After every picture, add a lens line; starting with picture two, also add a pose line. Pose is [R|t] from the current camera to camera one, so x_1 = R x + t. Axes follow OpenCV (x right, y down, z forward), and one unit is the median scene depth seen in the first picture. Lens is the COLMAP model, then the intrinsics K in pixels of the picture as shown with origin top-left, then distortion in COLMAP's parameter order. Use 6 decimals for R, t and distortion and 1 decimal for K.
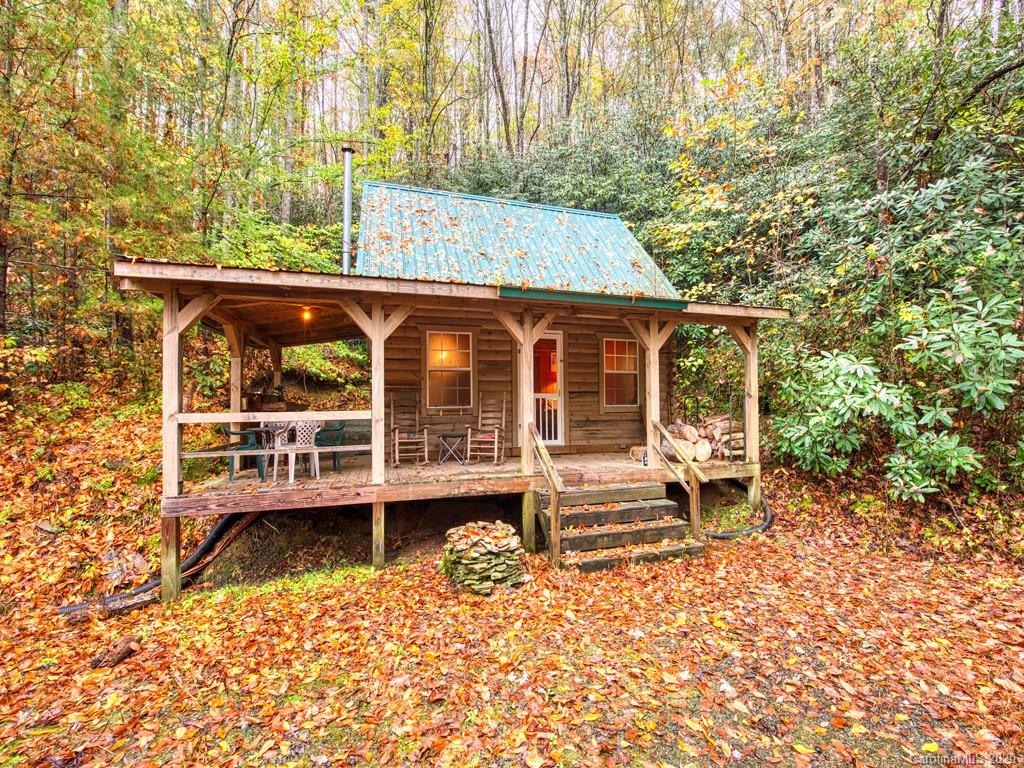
lens RADIAL K [[447.1, 0, 515.5], [0, 447.1, 403.9], [0, 0, 1]] dist [-0.014079, -0.004704]
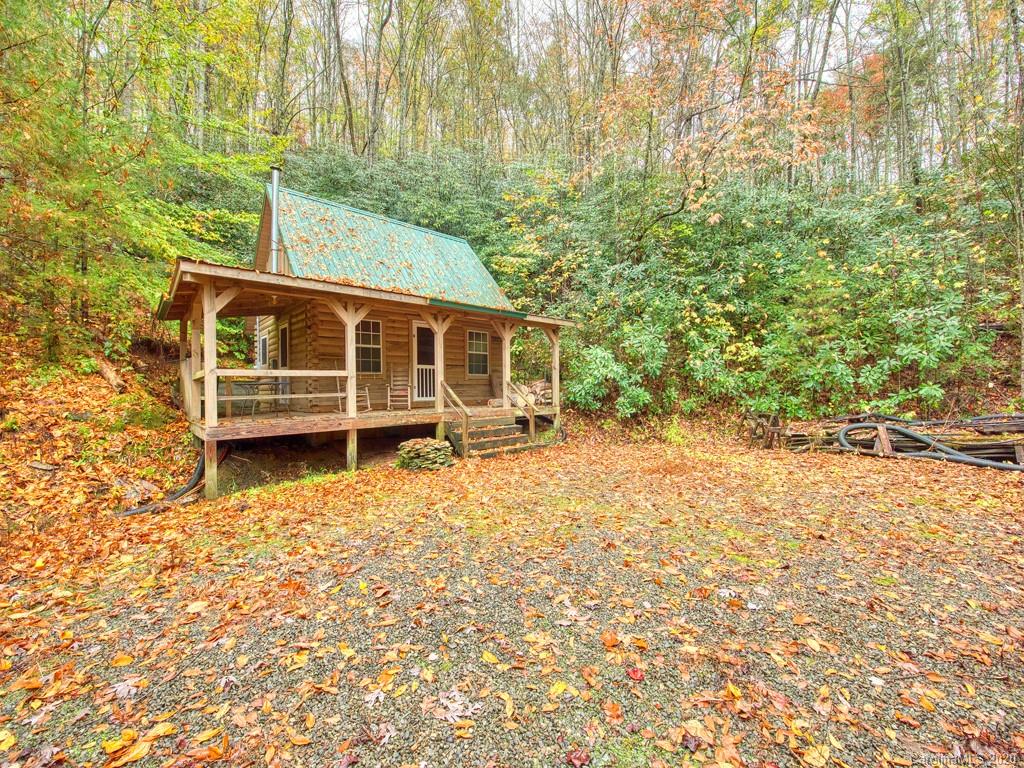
lens RADIAL K [[410.8, 0, 510.5], [0, 410.8, 388.4], [0, 0, 1]] dist [-0.019522, -0.000214]
pose [[0.911794, 0.002690, 0.410639, -0.359567], [-0.007093, 0.999933, 0.009200, 0.054931], [-0.410587, -0.011301, 0.911752, -0.492164]]
